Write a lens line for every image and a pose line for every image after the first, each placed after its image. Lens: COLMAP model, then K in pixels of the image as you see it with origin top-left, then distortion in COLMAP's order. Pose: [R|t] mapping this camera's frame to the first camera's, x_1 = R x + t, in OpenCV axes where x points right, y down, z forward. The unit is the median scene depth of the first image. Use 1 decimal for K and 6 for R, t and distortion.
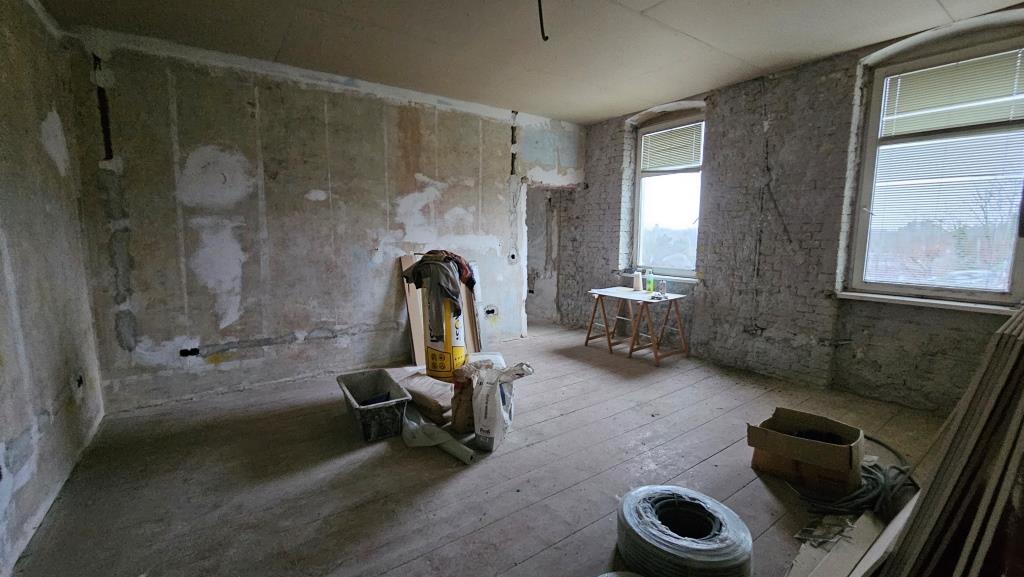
lens RADIAL K [[423.7, 0, 511.6], [0, 423.7, 288.7], [0, 0, 1]] dist [-0.000775, 0.000123]
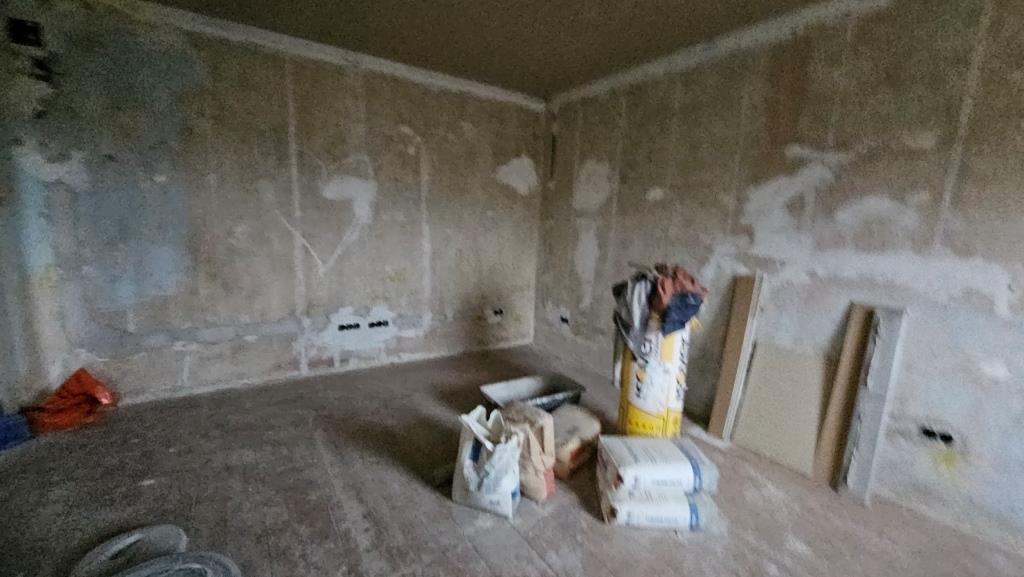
lens RADIAL K [[423.7, 0, 511.5], [0, 423.7, 289.3], [0, 0, 1]] dist [-0.000775, 0.000123]
pose [[-0.031140, 0.151735, -0.987931, 0.443567], [-0.175107, 0.972295, 0.154853, -0.098299], [0.984057, 0.177816, -0.003707, 0.668637]]
